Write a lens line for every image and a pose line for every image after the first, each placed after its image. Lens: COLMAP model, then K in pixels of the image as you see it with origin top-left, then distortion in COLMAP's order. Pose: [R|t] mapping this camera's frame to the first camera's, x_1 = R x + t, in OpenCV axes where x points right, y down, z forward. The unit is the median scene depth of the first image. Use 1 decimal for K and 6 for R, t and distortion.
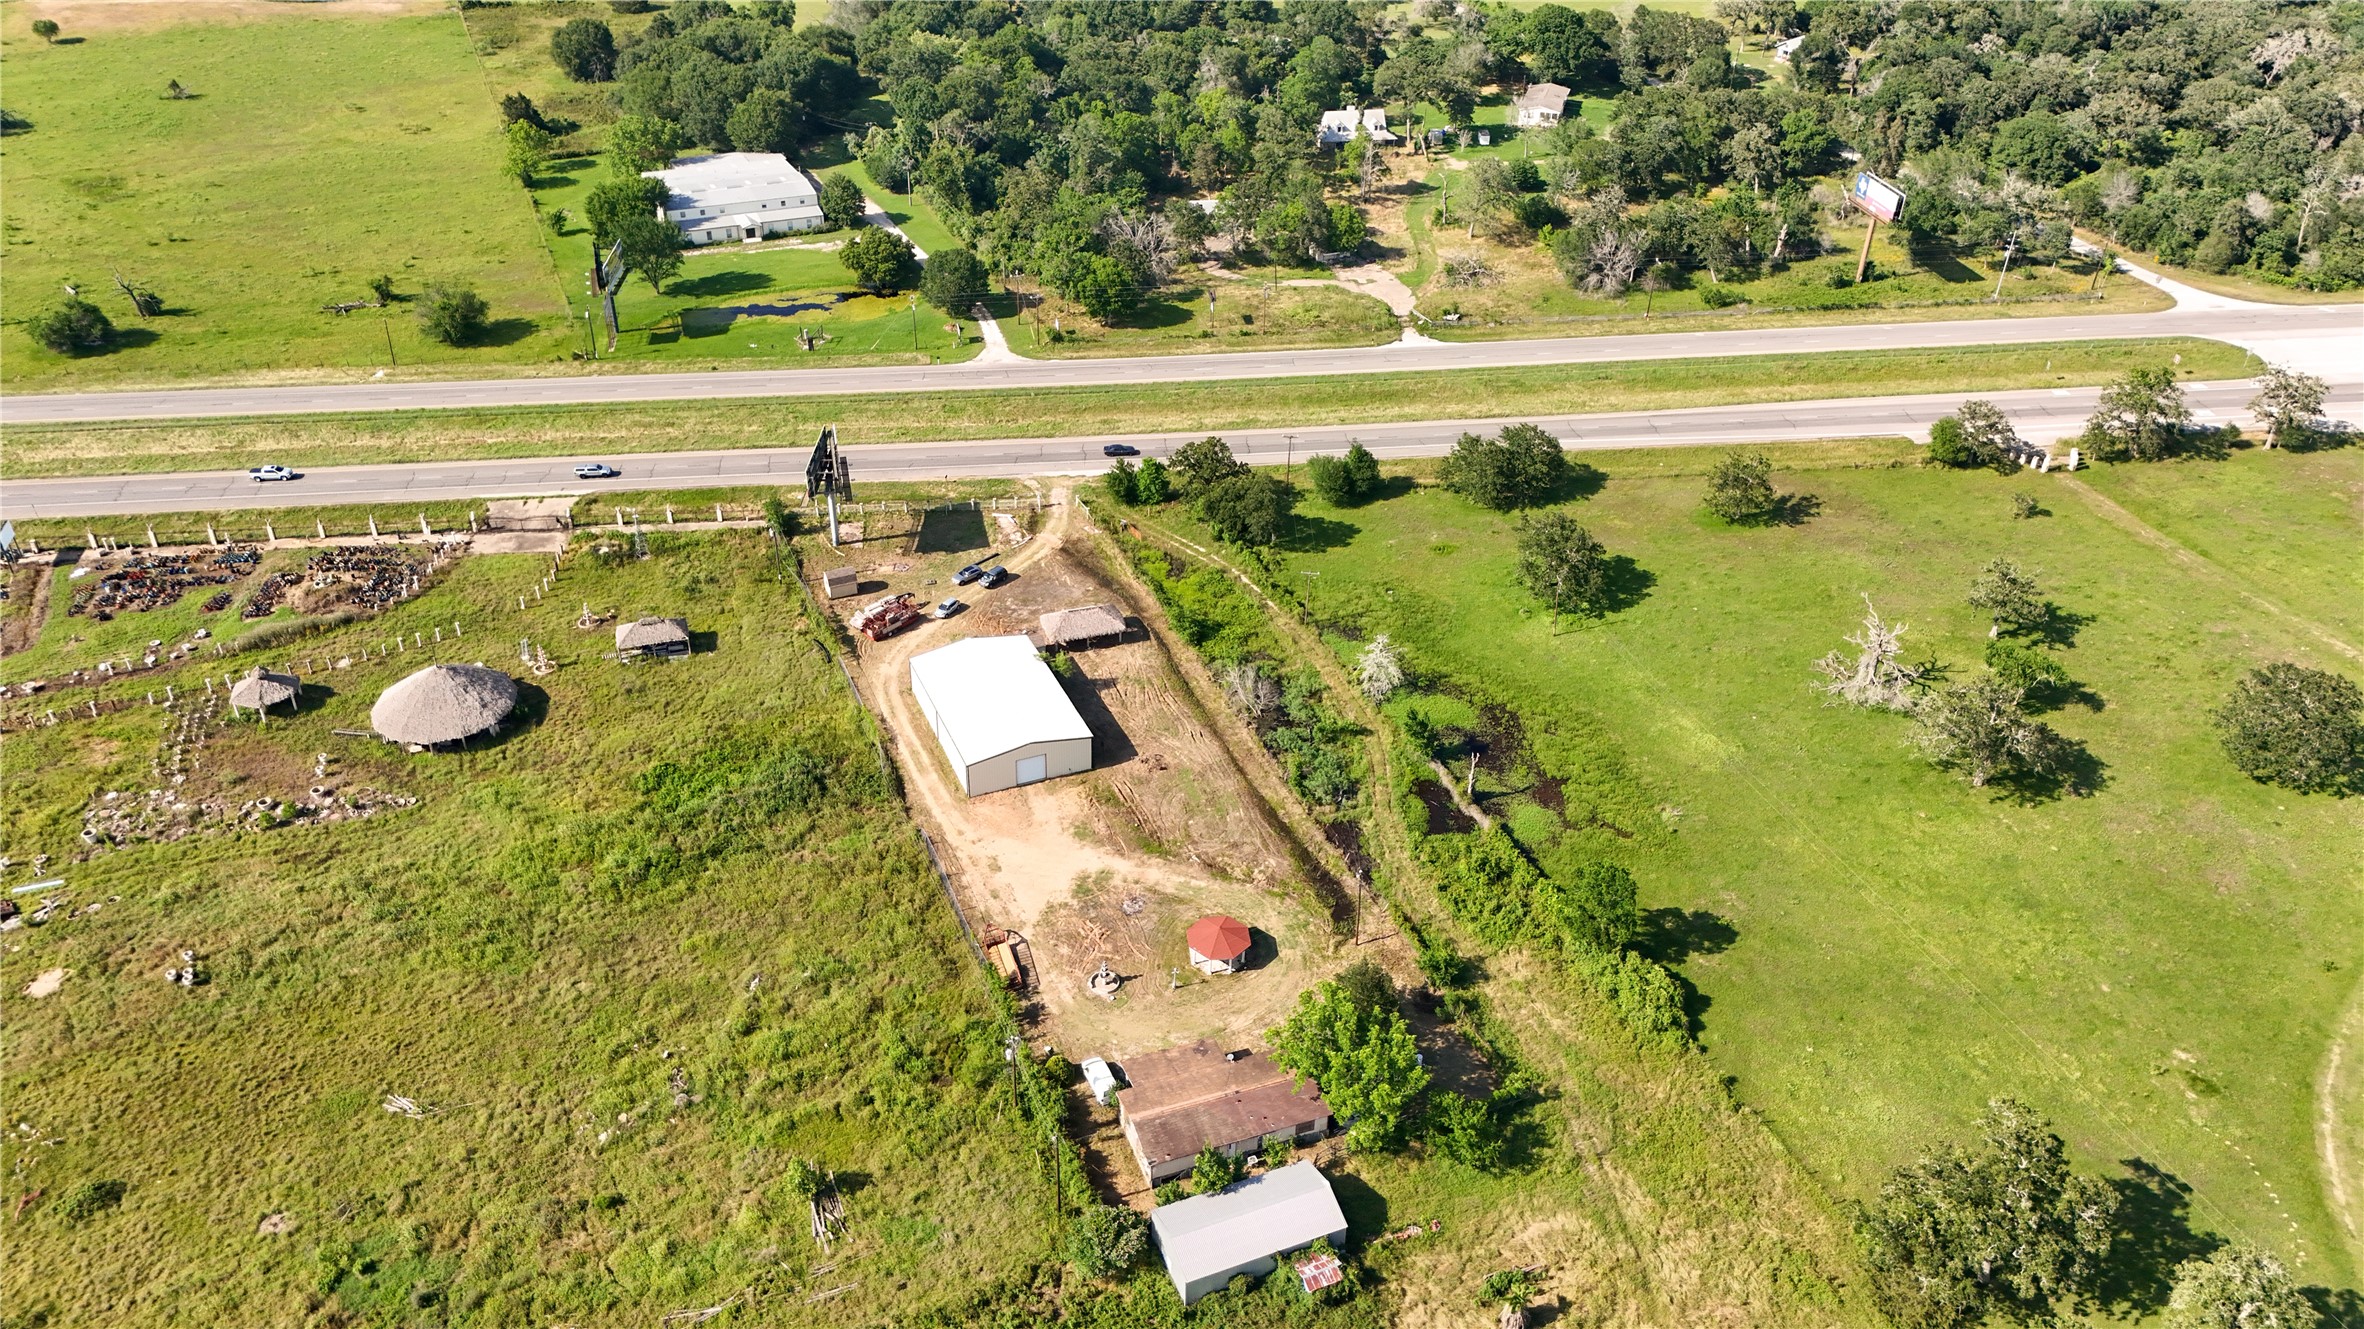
lens RADIAL K [[1732.0, 0, 1173.4], [0, 1732.0, 654.7], [0, 0, 1]] dist [0.060831, -0.042175]
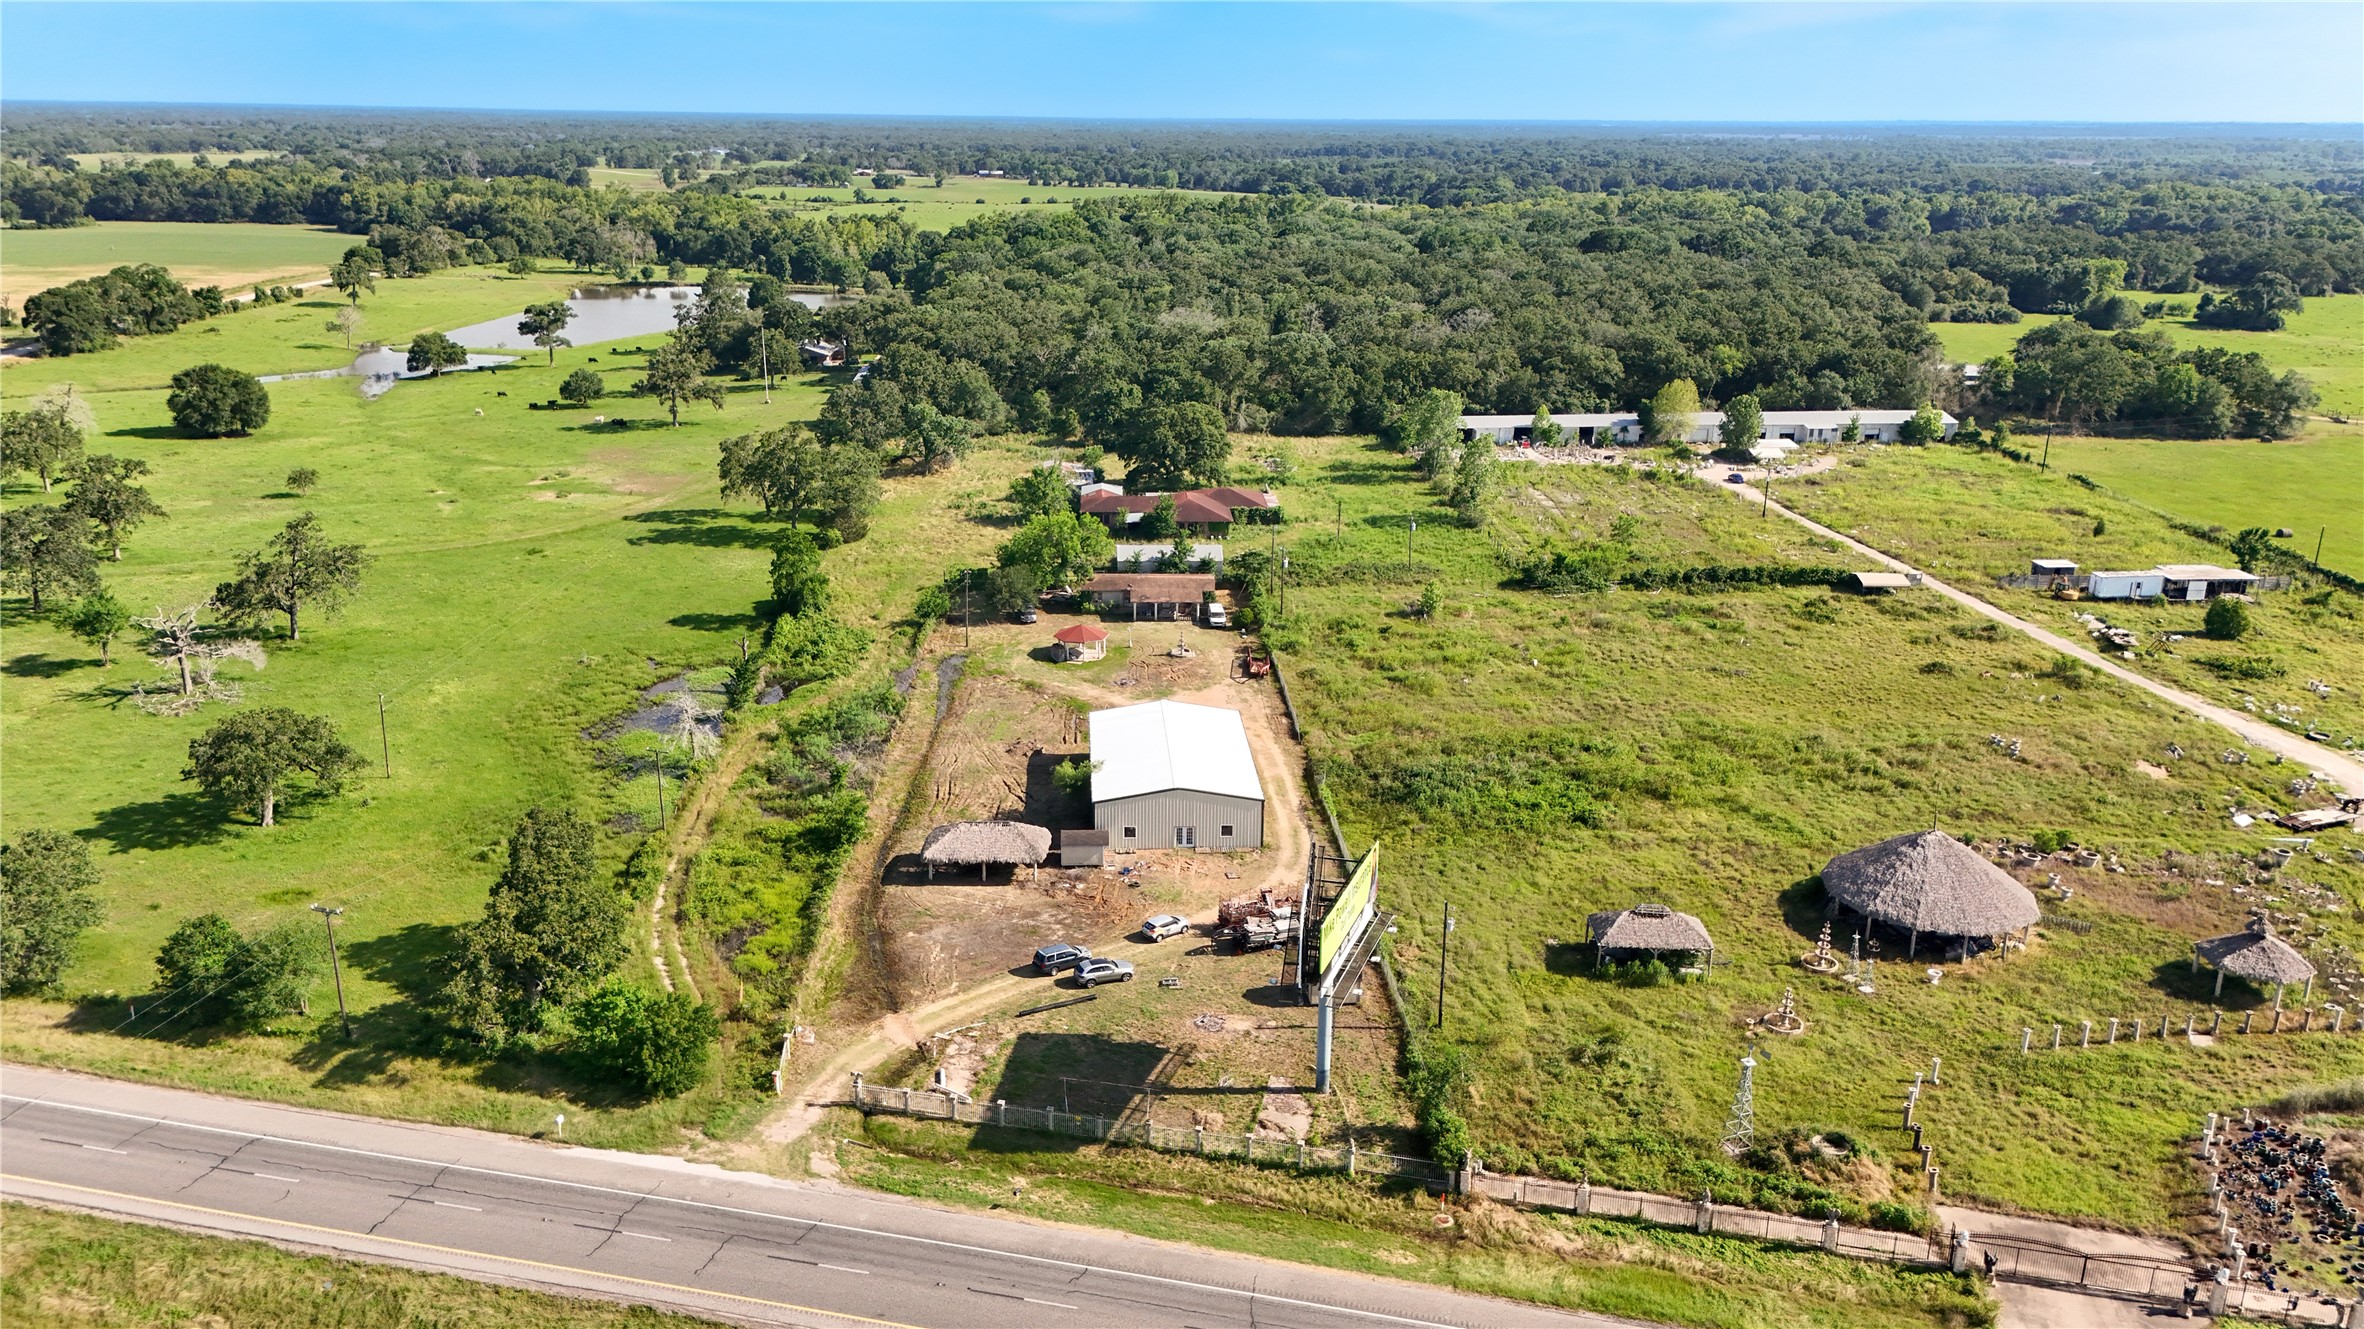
lens RADIAL K [[1732.0, 0, 1175.6], [0, 1732.0, 659.6], [0, 0, 1]] dist [0.060831, -0.042175]
pose [[-0.942089, -0.122992, 0.311996, -0.345804], [0.160809, 0.650723, 0.742092, -0.590693], [-0.294294, 0.749288, -0.593261, 1.441095]]
